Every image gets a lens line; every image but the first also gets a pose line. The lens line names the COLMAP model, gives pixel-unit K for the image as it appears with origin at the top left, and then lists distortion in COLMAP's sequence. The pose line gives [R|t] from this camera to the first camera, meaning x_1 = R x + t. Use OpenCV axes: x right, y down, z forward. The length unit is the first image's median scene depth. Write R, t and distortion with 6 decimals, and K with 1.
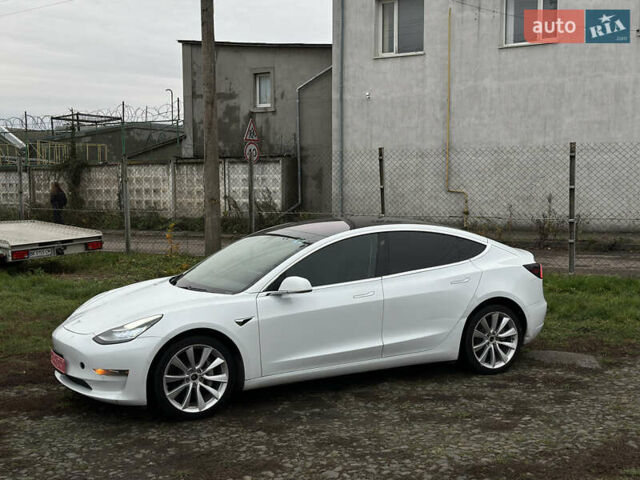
lens RADIAL K [[884.5, 0, 317.6], [0, 884.5, 238.4], [0, 0, 1]] dist [0.126856, 0.000000]
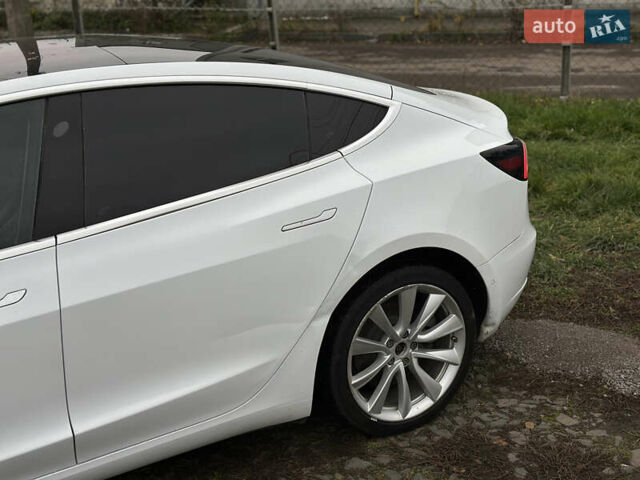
lens RADIAL K [[884.5, 0, 318.2], [0, 884.5, 245.6], [0, 0, 1]] dist [0.126856, 0.000000]
pose [[0.998577, -0.043507, 0.030852, 0.146392], [0.034756, 0.969567, 0.242348, -0.028499], [-0.040457, -0.240931, 0.969699, 0.617443]]
